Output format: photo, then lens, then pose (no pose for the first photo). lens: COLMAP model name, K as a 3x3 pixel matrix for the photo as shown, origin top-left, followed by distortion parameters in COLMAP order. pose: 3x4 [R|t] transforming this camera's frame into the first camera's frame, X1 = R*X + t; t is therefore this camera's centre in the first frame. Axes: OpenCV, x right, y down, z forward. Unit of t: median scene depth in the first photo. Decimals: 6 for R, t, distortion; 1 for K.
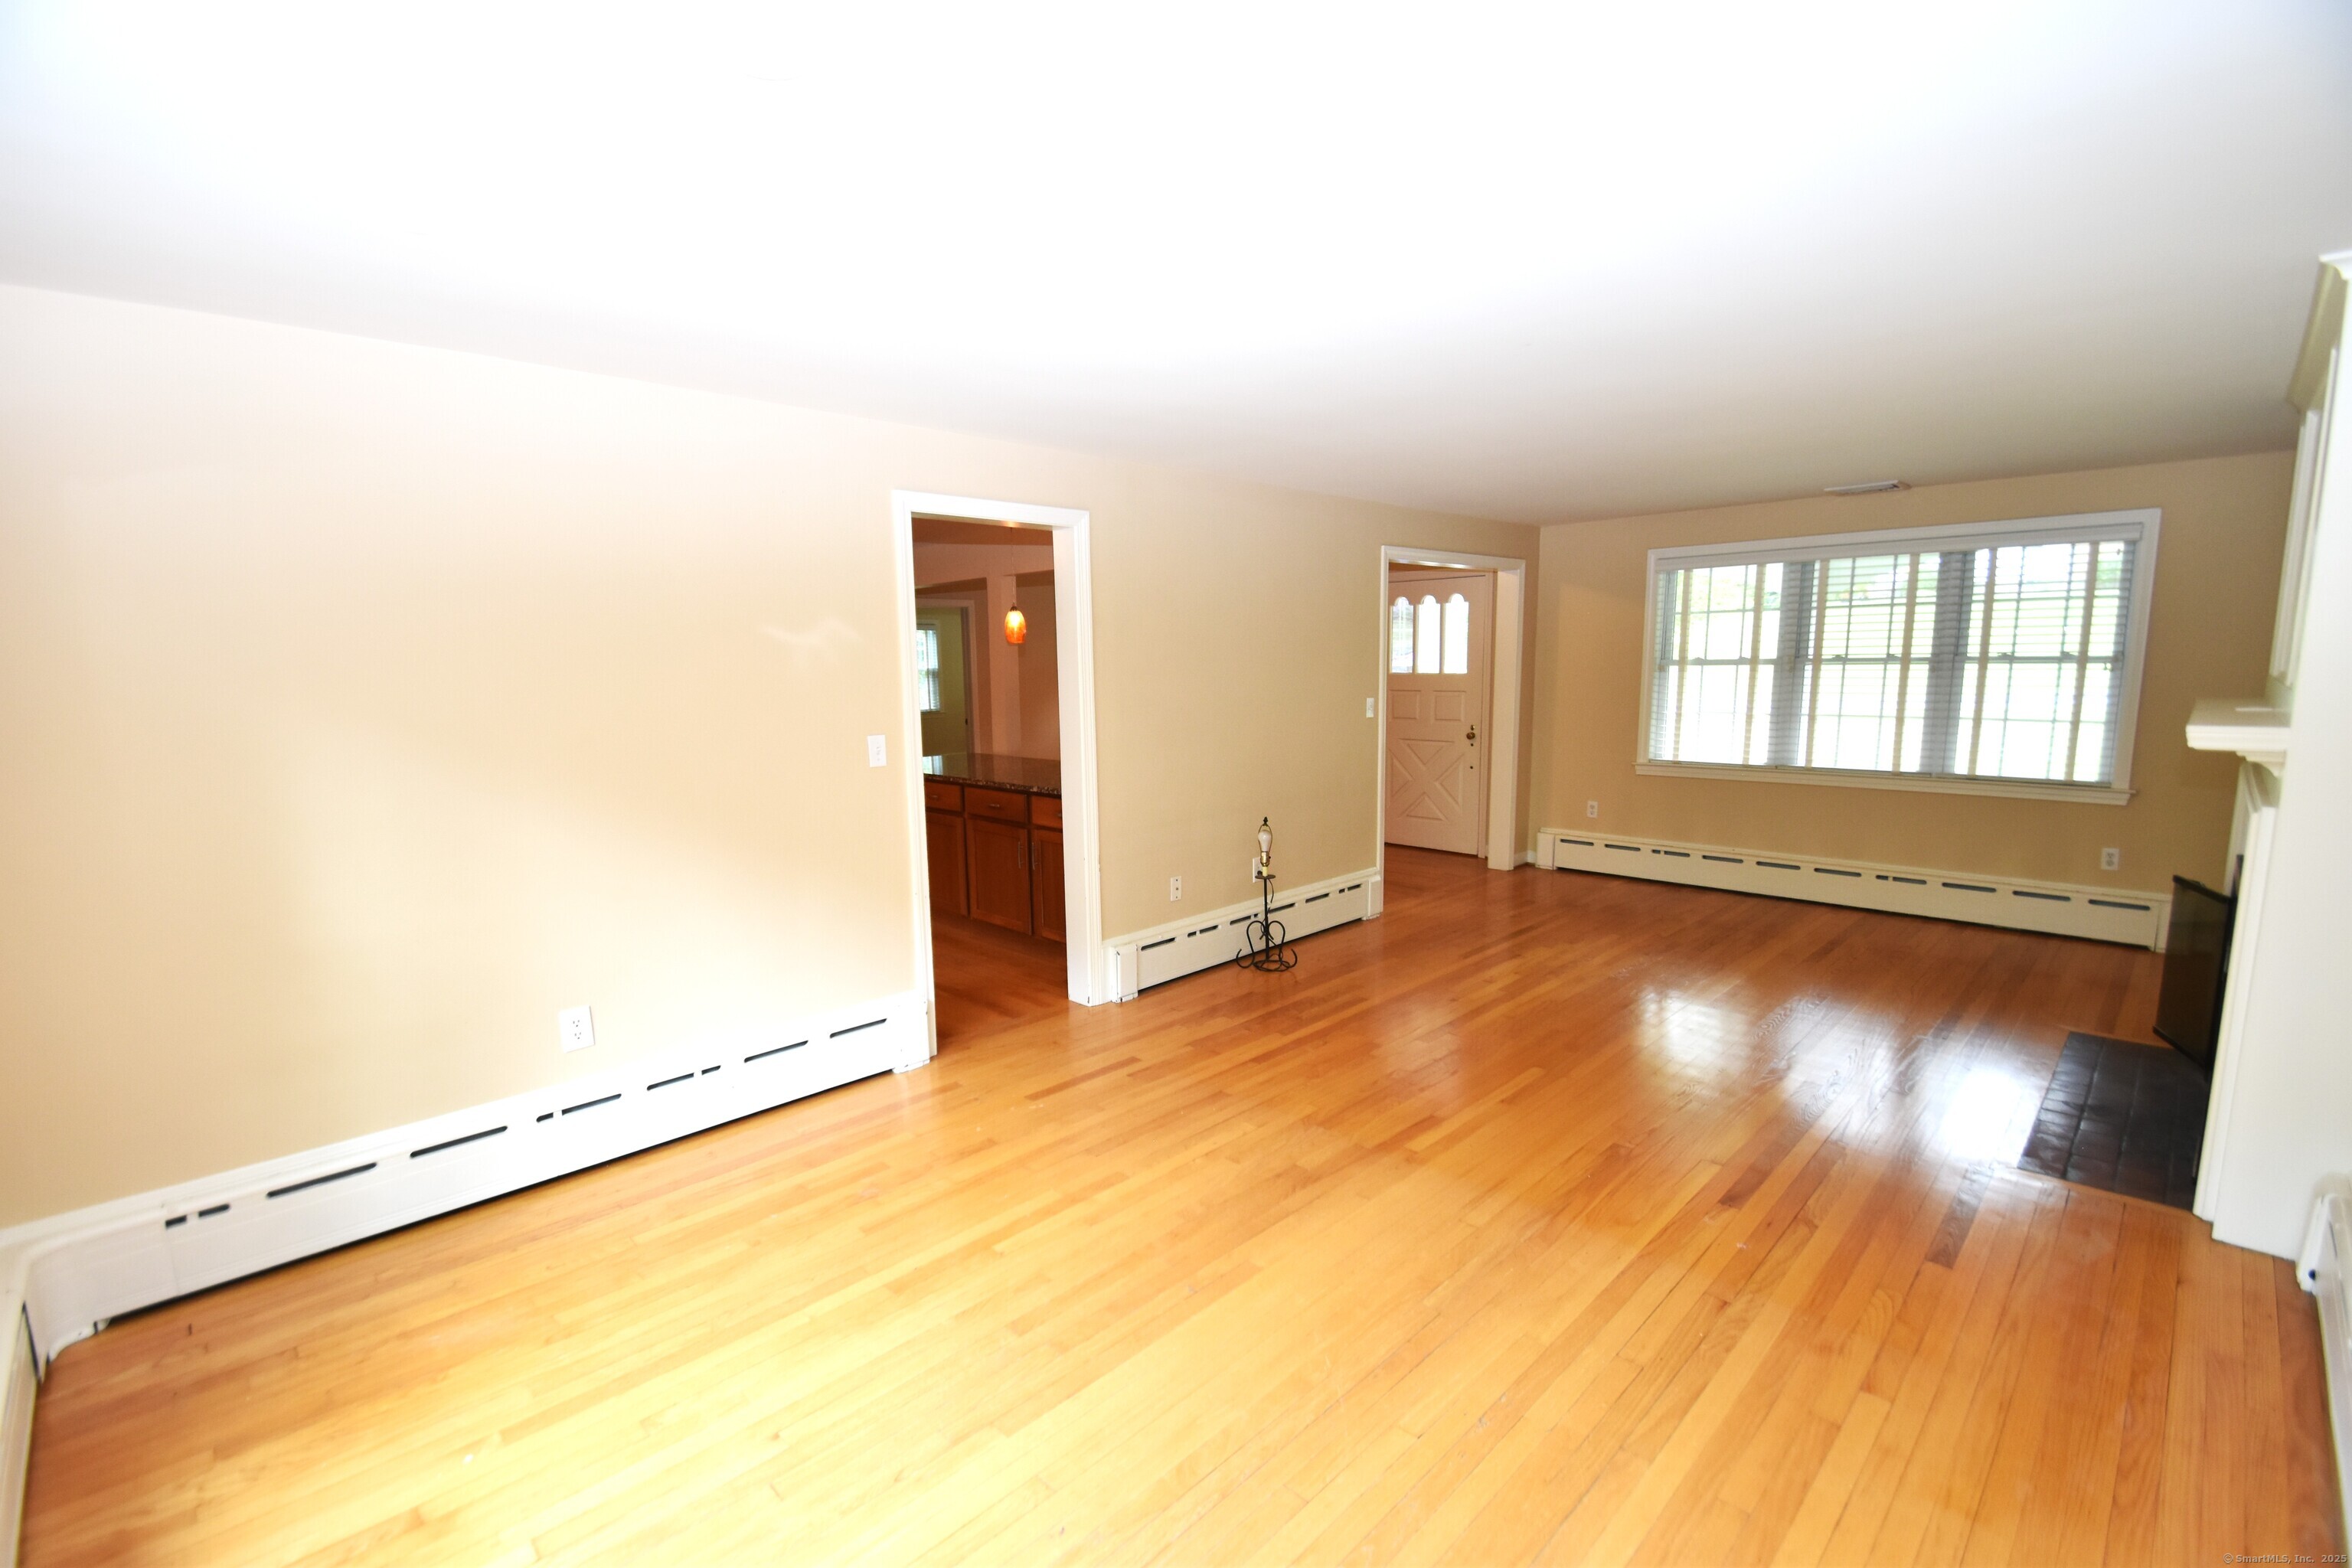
lens RADIAL K [[1033.9, 0, 1156.0], [0, 1033.9, 817.4], [0, 0, 1]] dist [0.016213, -0.016673]
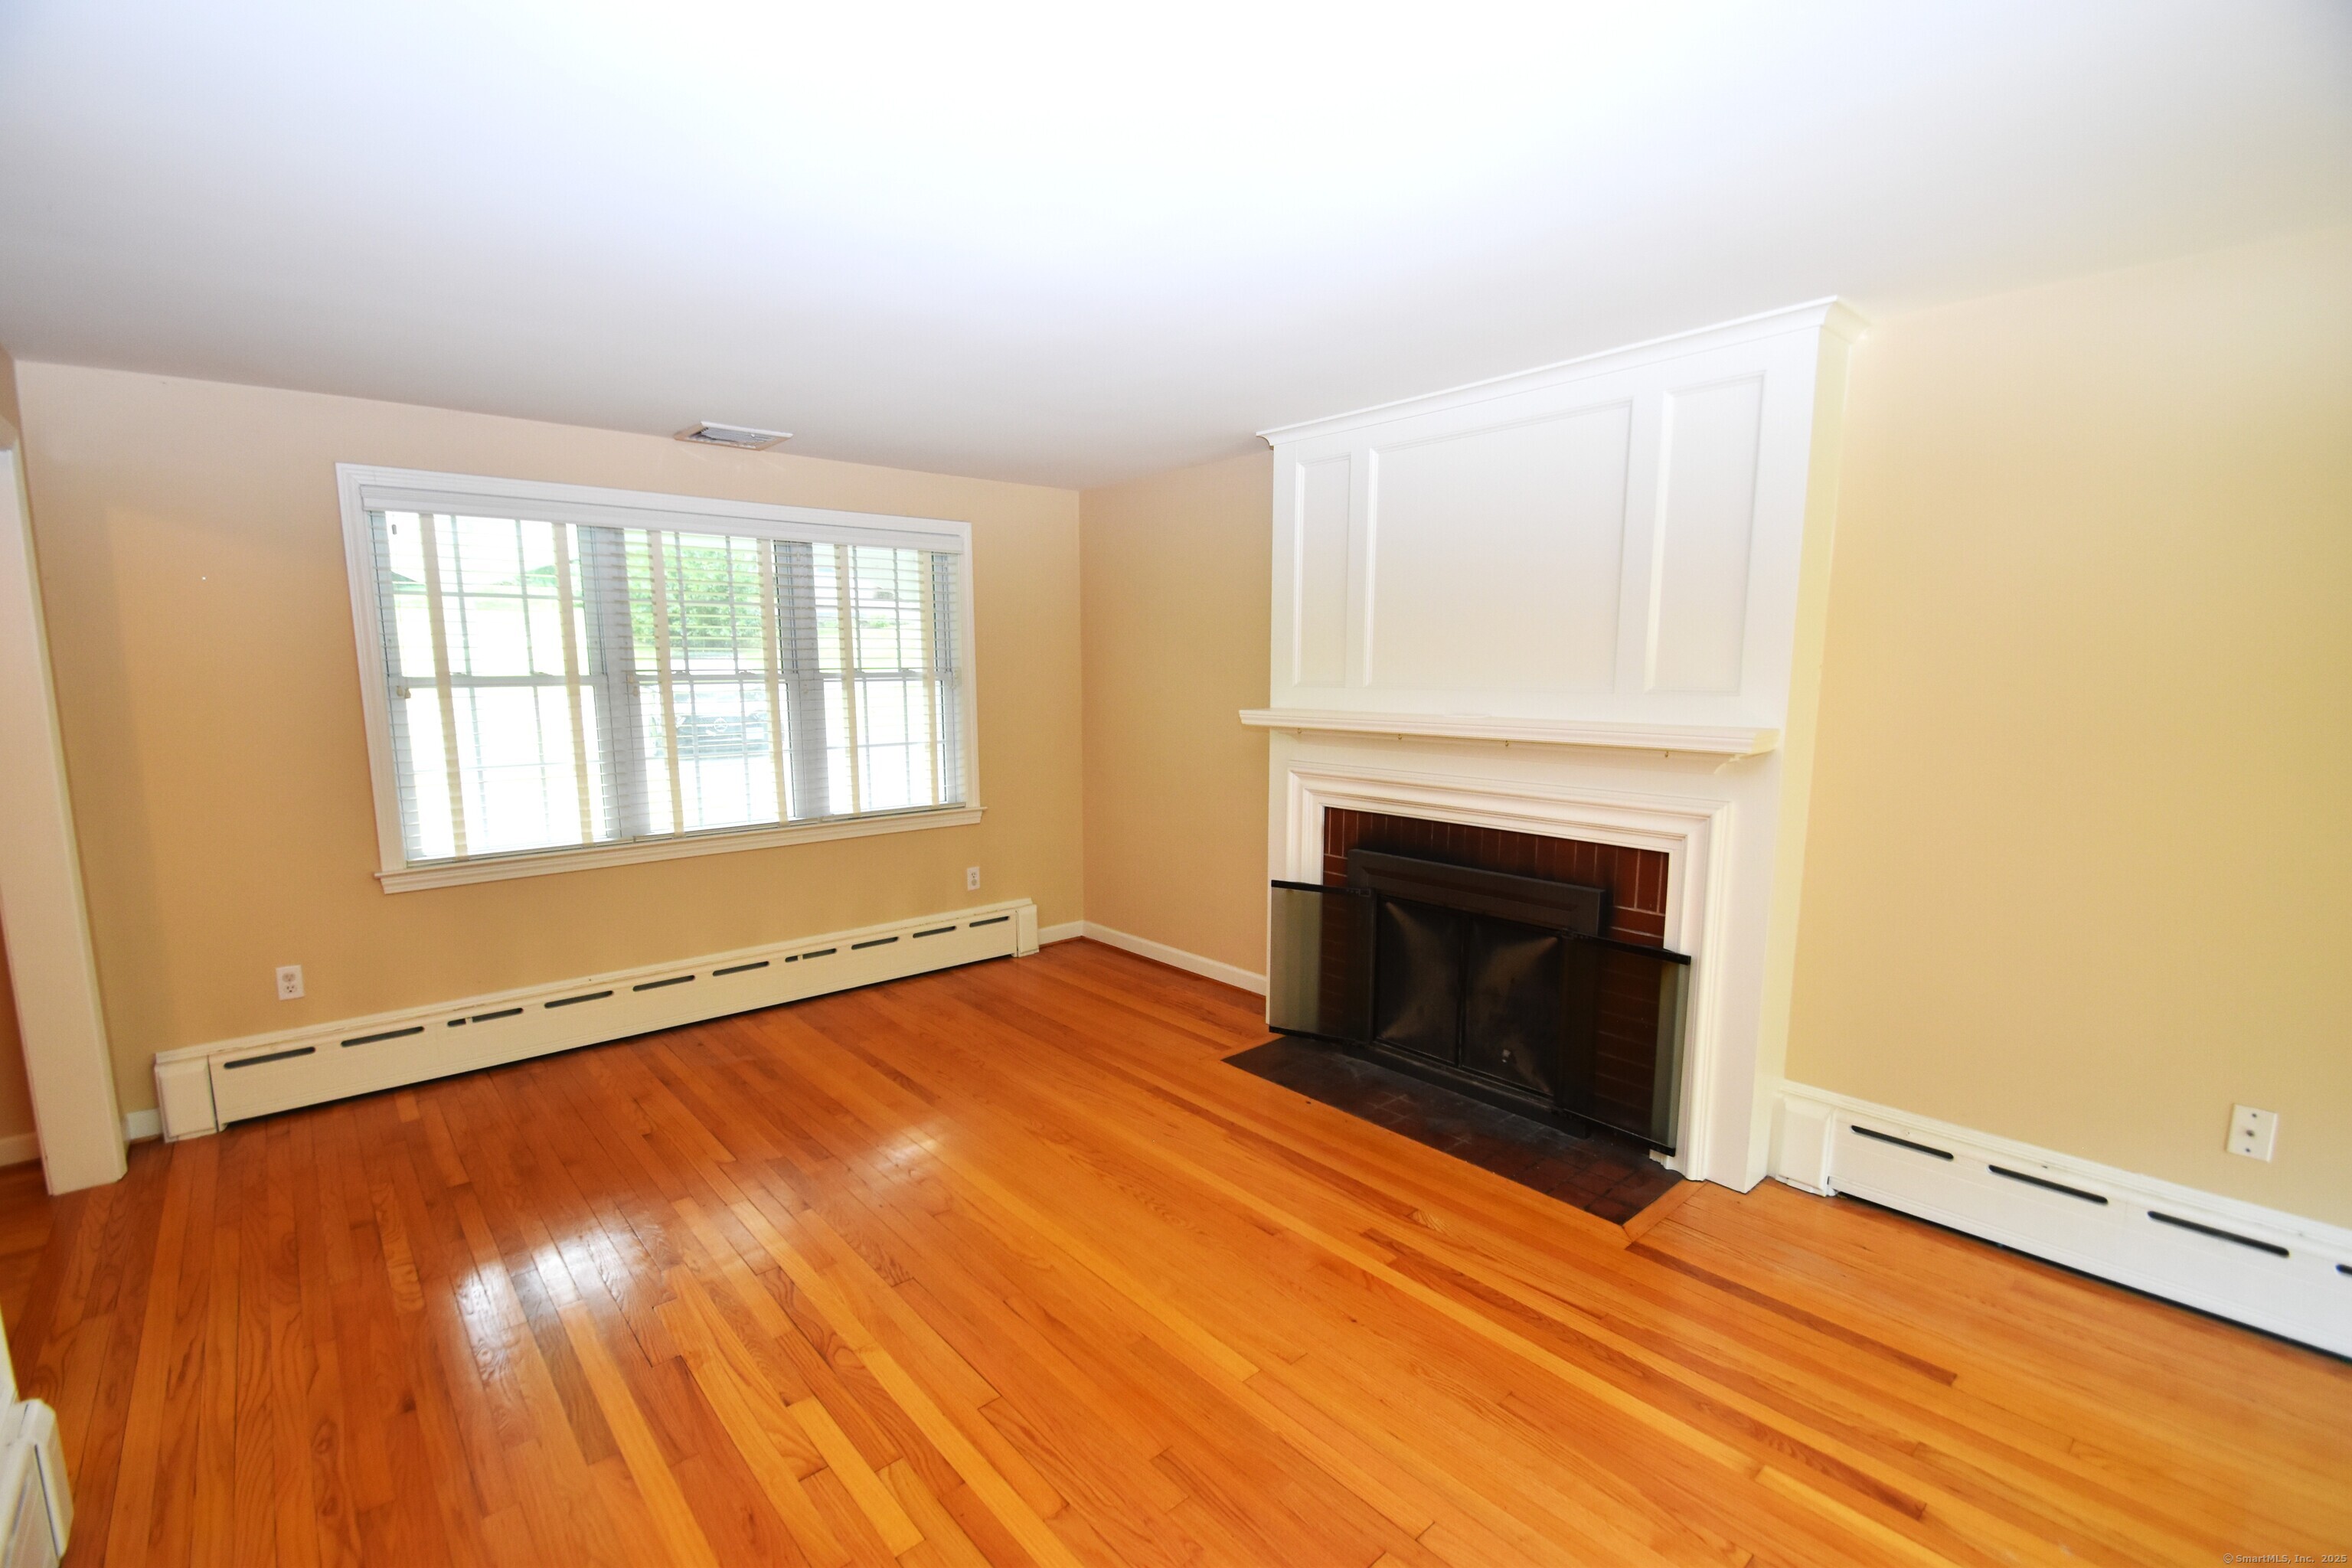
lens RADIAL K [[1030.8, 0, 1151.5], [0, 1030.8, 816.9], [0, 0, 1]] dist [0.013532, -0.017026]
pose [[0.069336, -0.131232, 0.988924, -0.028032], [0.152712, 0.981022, 0.119476, -0.100297], [-0.985836, 0.142736, 0.088060, 0.681421]]
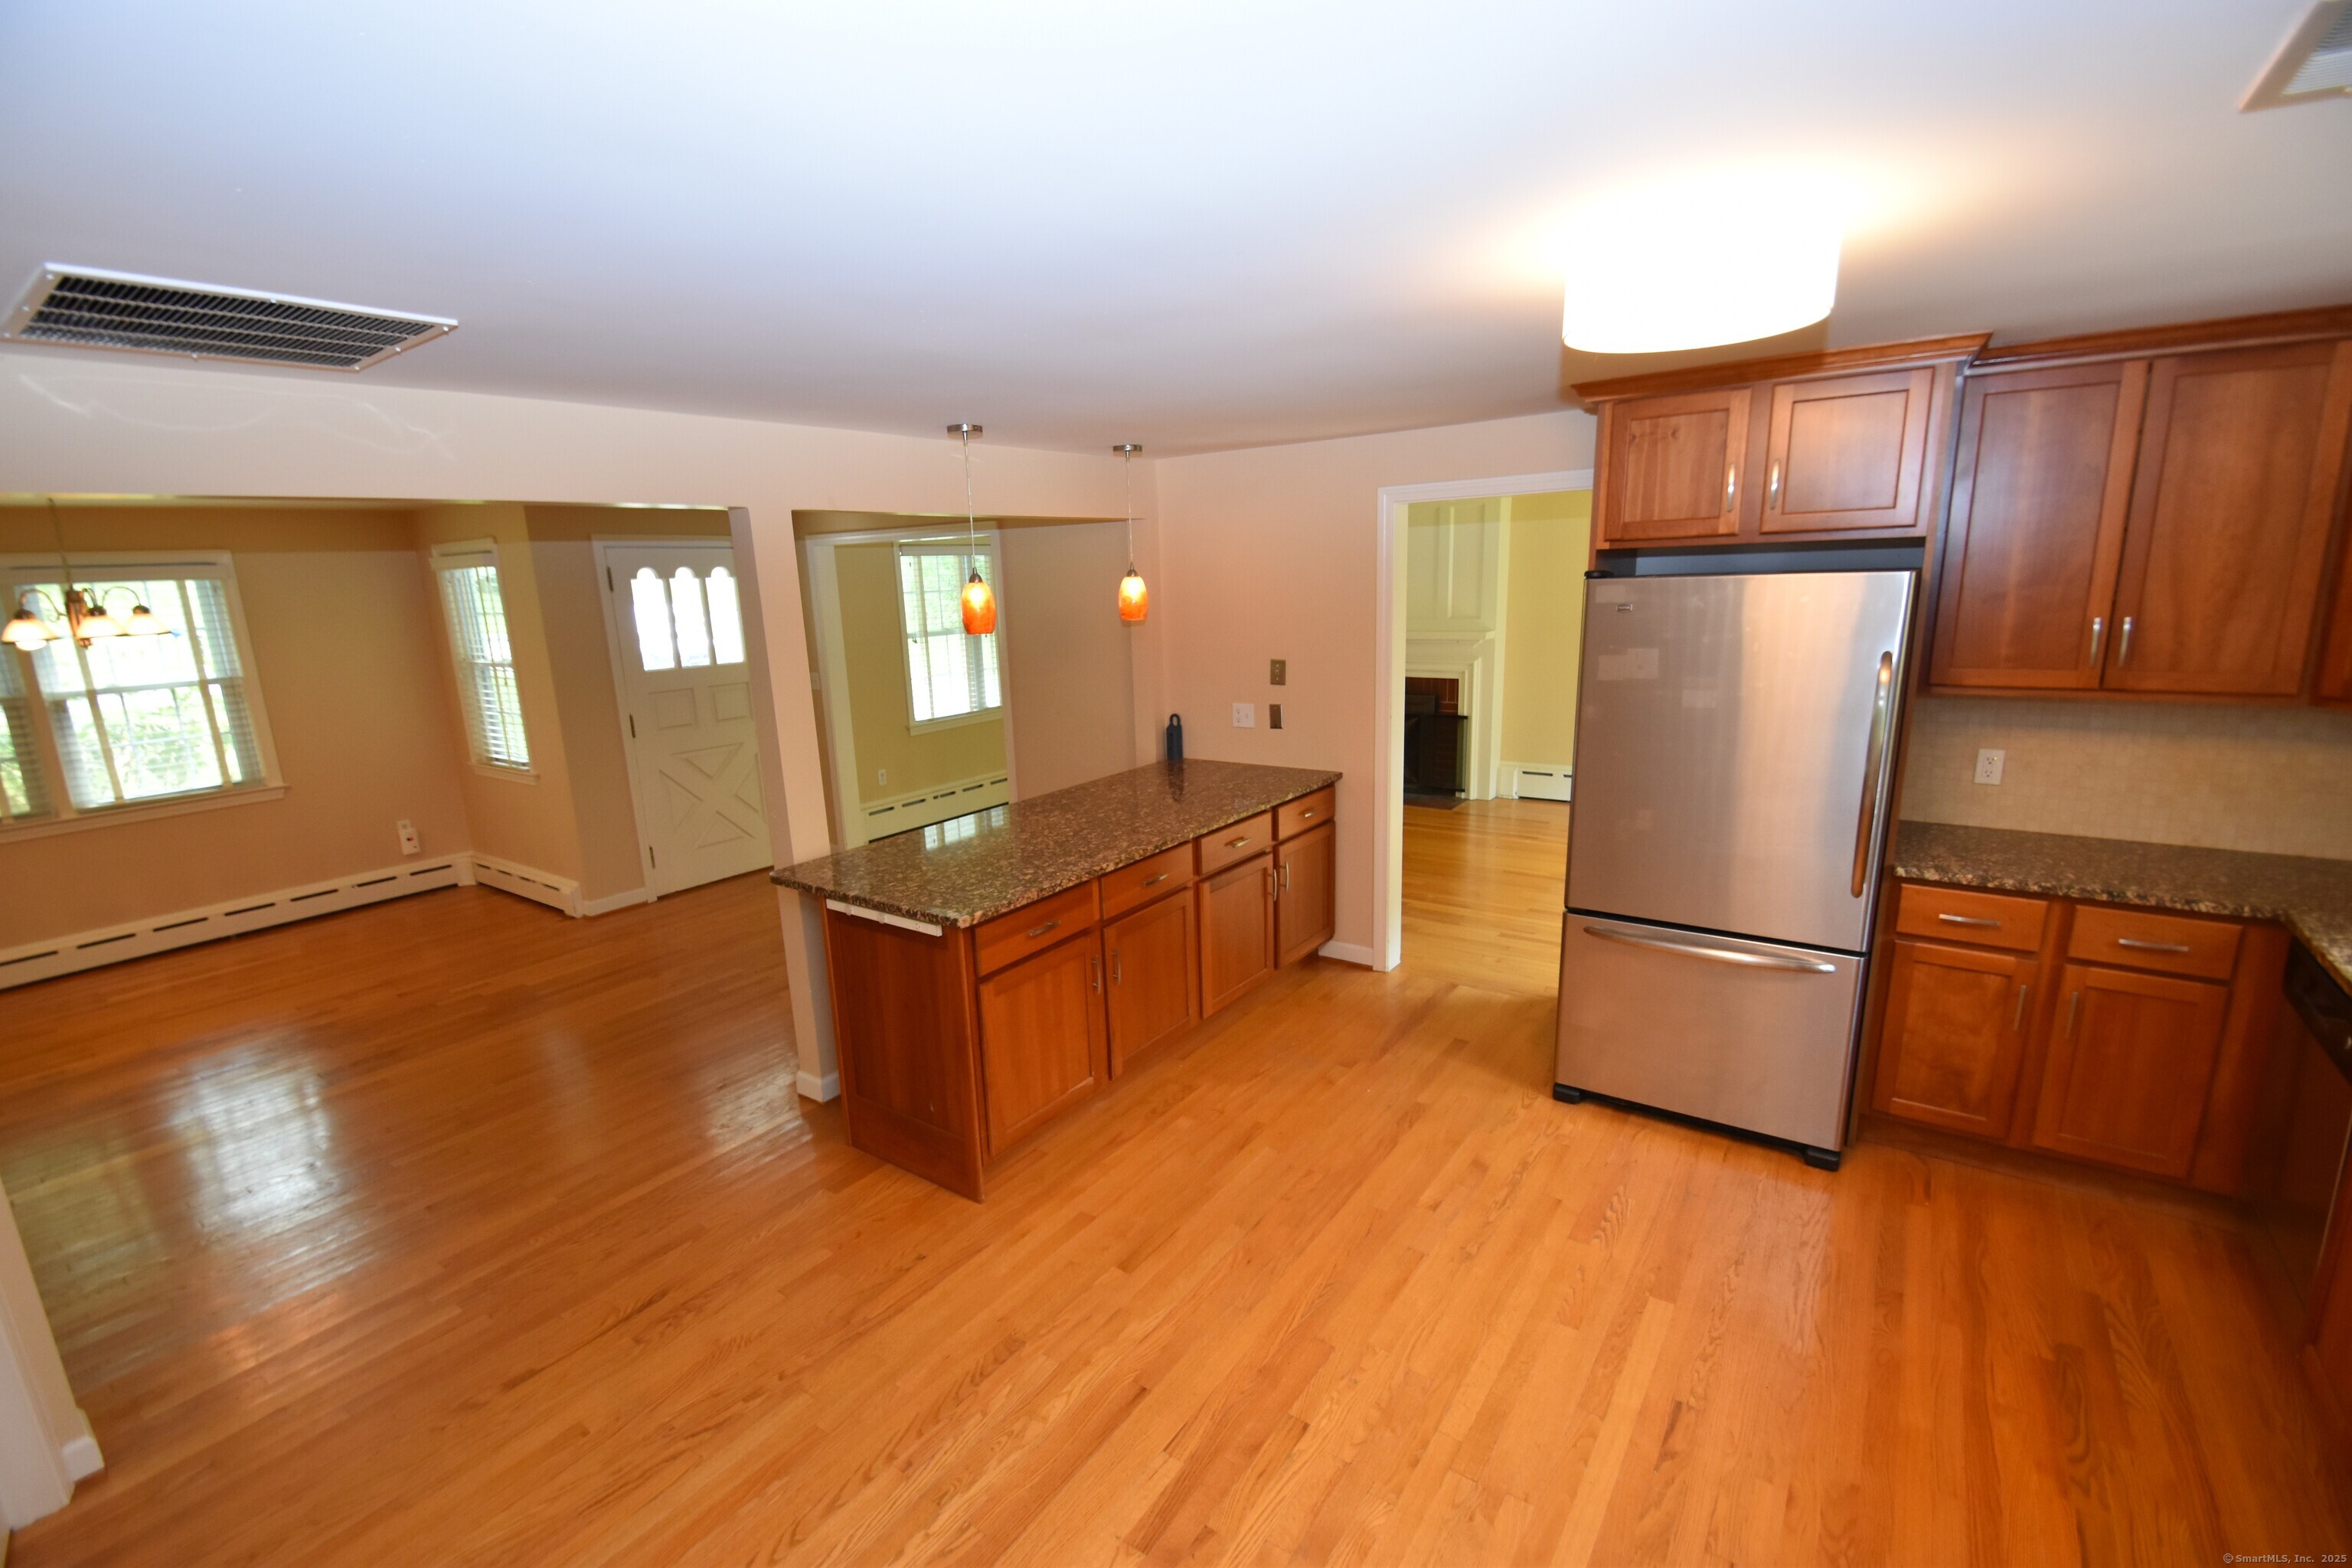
lens RADIAL K [[1030.8, 0, 1151.5], [0, 1030.8, 816.9], [0, 0, 1]] dist [0.013532, -0.017026]
pose [[-0.161495, -0.204367, 0.965481, -0.823923], [0.186662, 0.954338, 0.233231, -0.206300], [-0.969060, 0.217884, -0.115973, 1.081856]]
